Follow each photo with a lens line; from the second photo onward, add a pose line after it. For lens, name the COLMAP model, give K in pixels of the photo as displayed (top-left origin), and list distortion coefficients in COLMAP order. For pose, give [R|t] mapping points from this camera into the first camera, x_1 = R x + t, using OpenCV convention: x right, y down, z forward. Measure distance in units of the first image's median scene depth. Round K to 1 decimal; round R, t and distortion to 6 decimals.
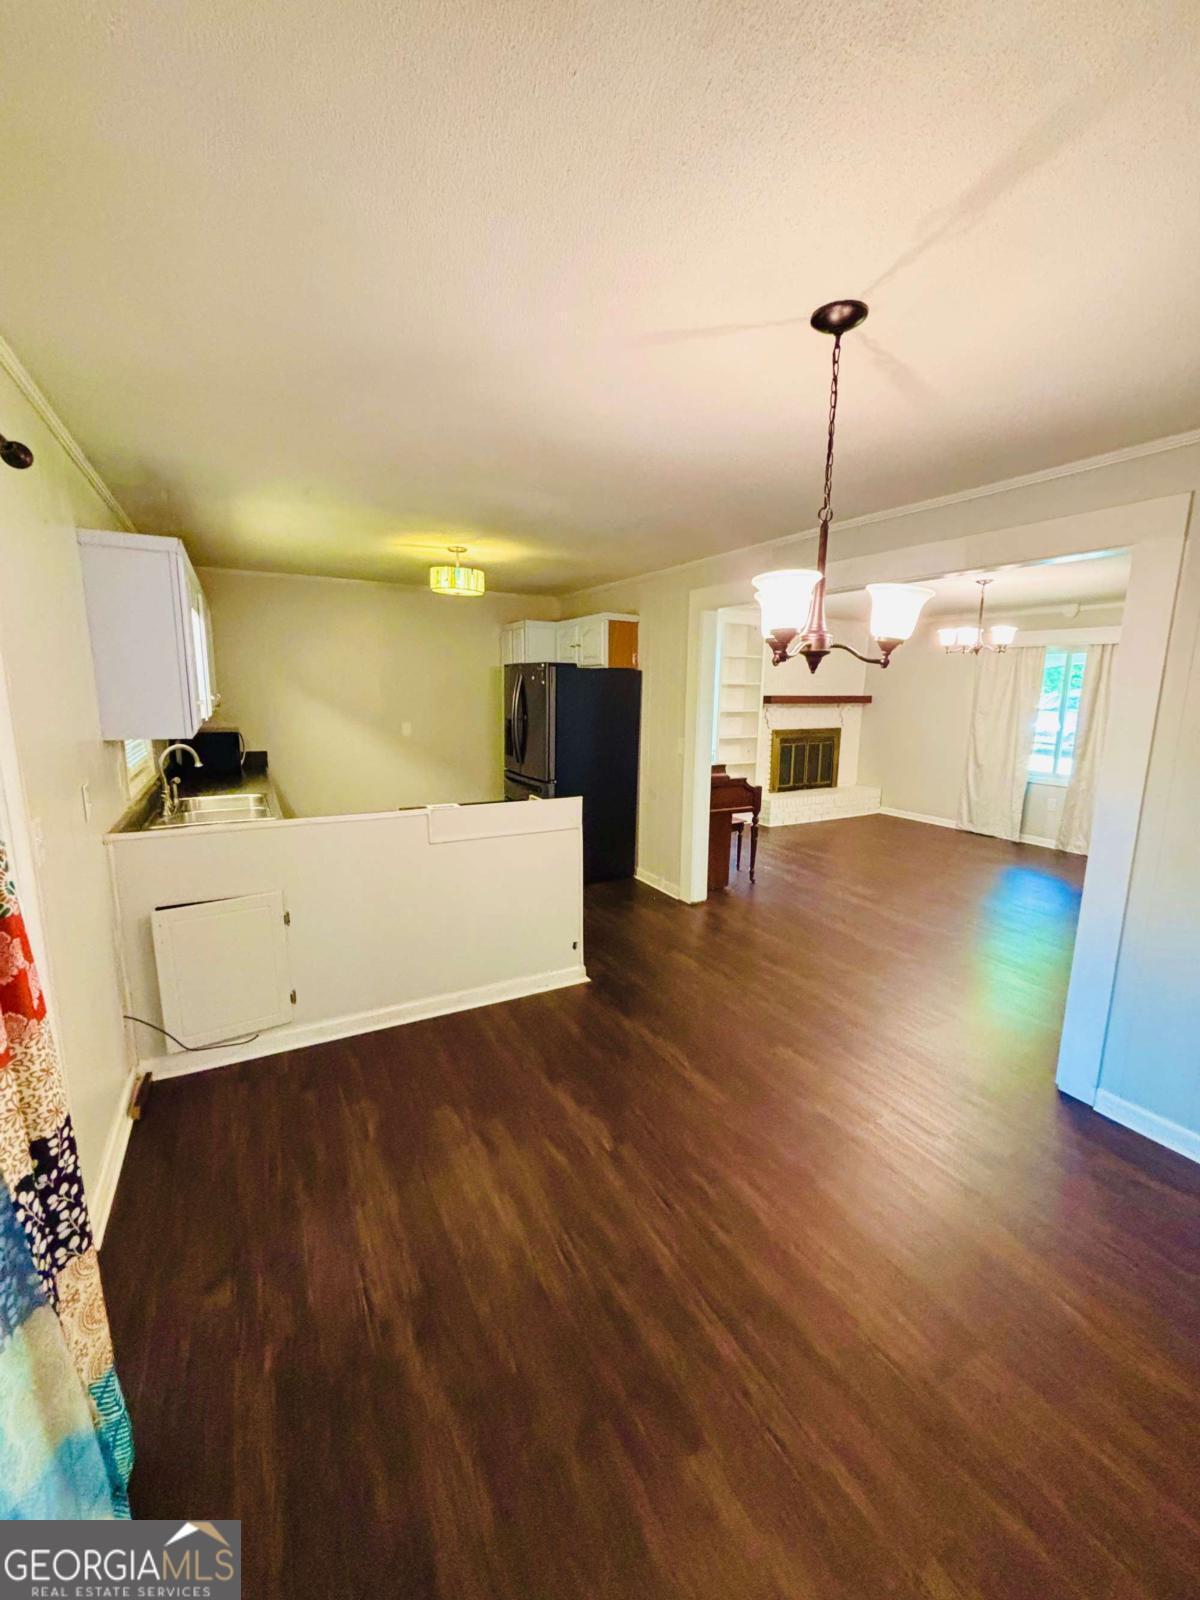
lens RADIAL K [[645.6, 0, 607.0], [0, 645.6, 801.8], [0, 0, 1]] dist [0.001448, 0.000902]
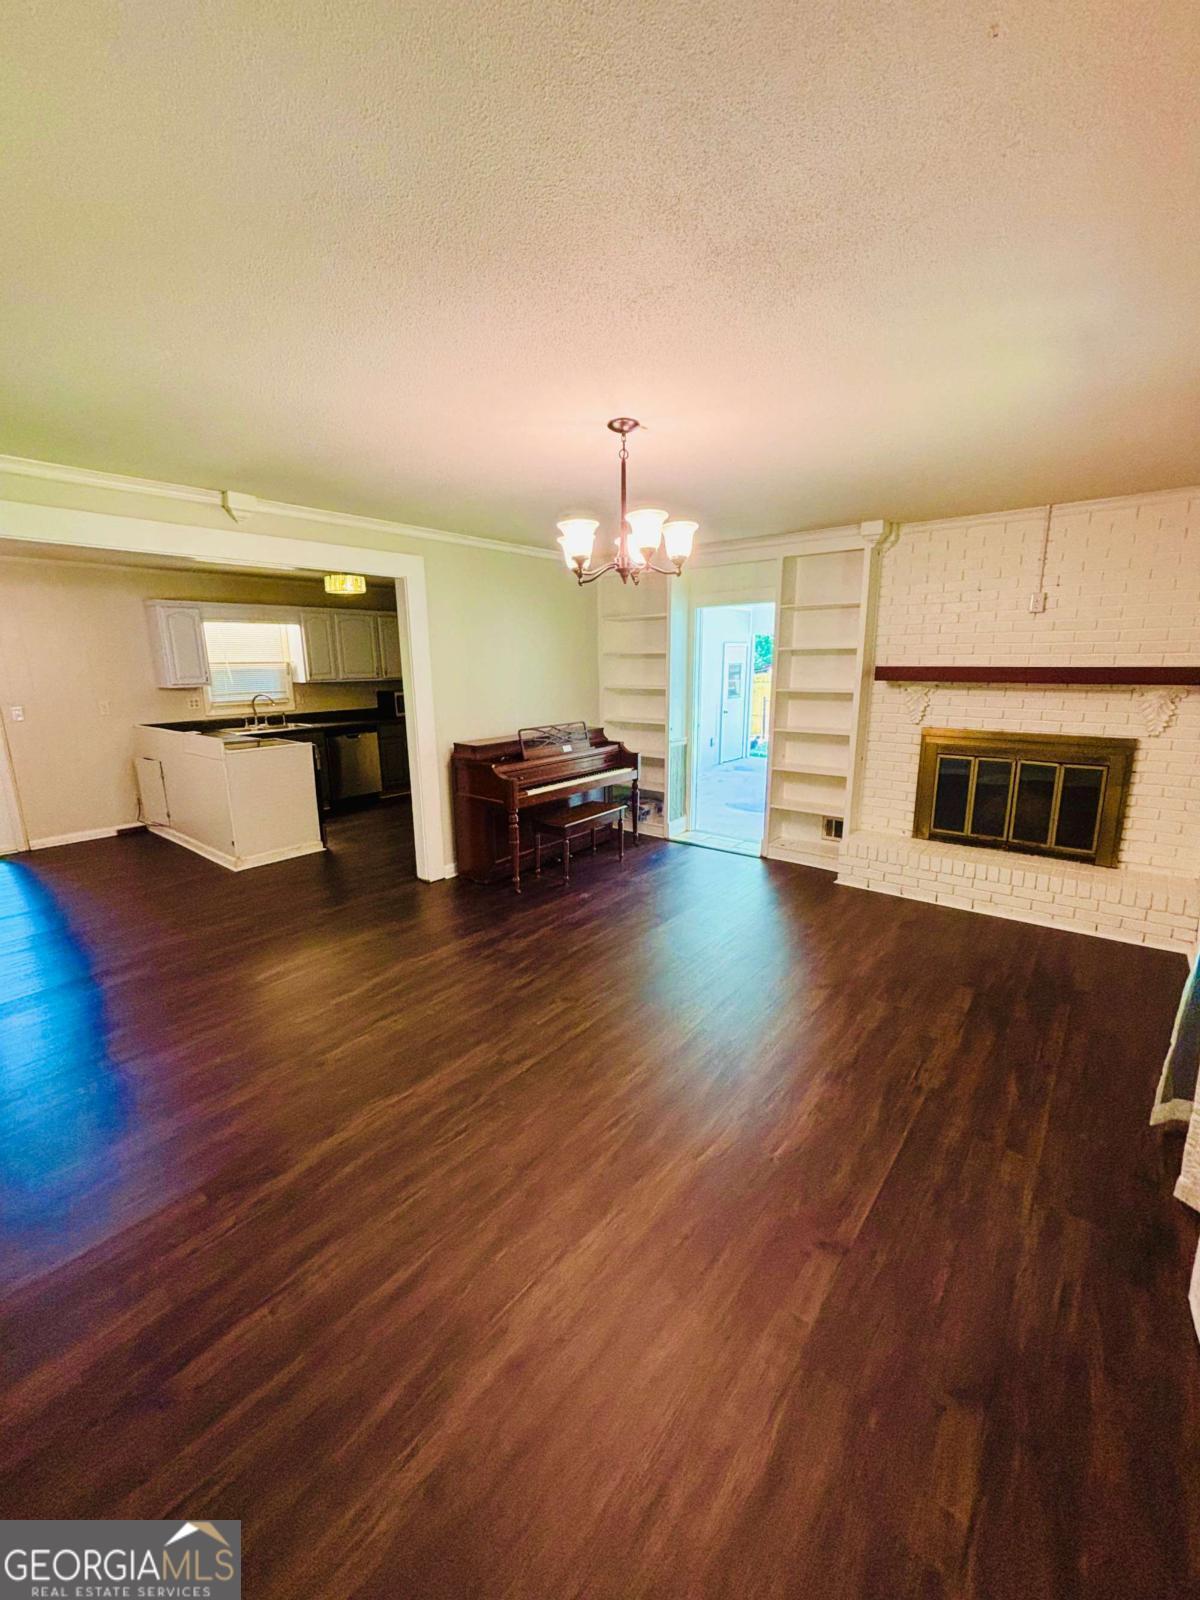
lens RADIAL K [[645.6, 0, 600.5], [0, 645.6, 793.0], [0, 0, 1]] dist [0.001448, 0.000902]
pose [[0.364963, 0.171990, -0.914998, 0.727180], [-0.154388, 0.980362, 0.122697, -0.086267], [0.918132, 0.096485, 0.384349, 0.556602]]
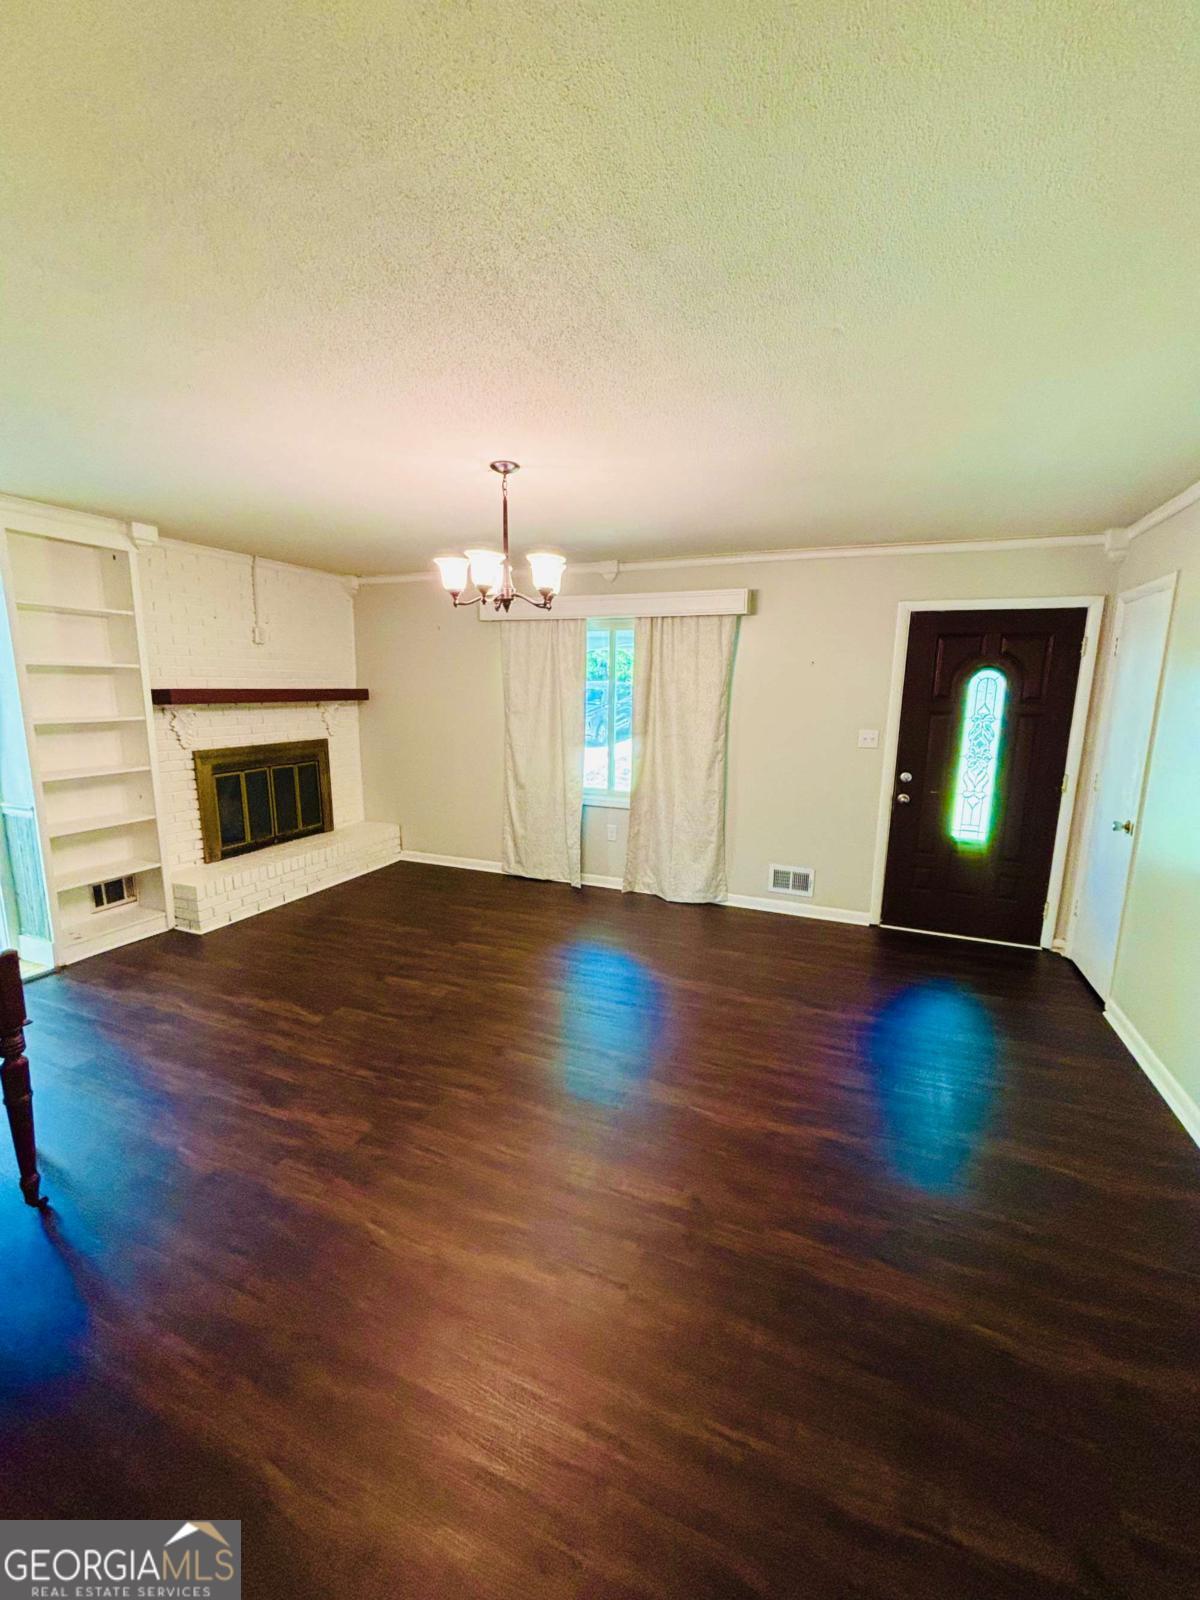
lens RADIAL K [[645.6, 0, 598.8], [0, 645.6, 796.8], [0, 0, 1]] dist [0.001448, 0.000902]
pose [[0.786301, -0.109579, 0.608049, 0.200865], [0.107887, 0.993378, 0.039507, -0.060647], [-0.608351, 0.034536, 0.792916, 0.369518]]
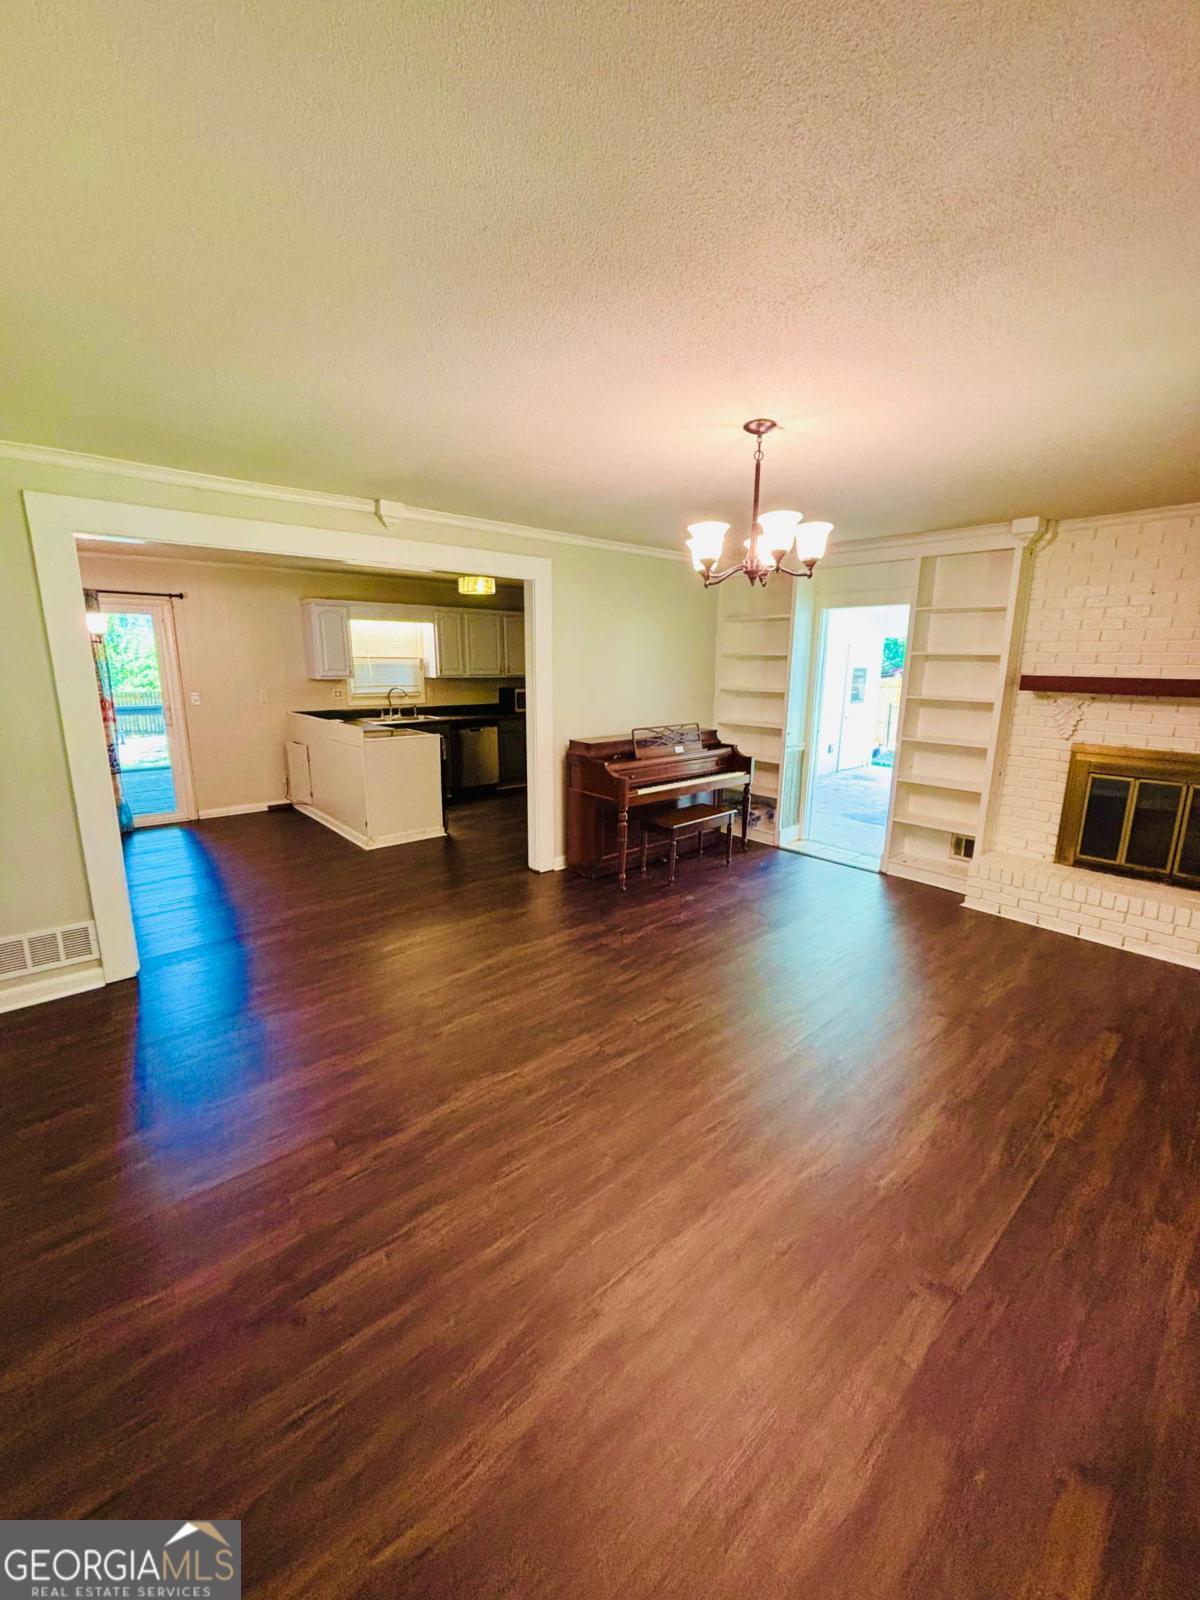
lens RADIAL K [[645.6, 0, 604.0], [0, 645.6, 791.6], [0, 0, 1]] dist [0.001448, 0.000902]
pose [[0.205228, 0.184586, -0.961150, 0.729207], [-0.184656, 0.971719, 0.147187, -0.085671], [0.961137, 0.147275, 0.233509, 0.551876]]
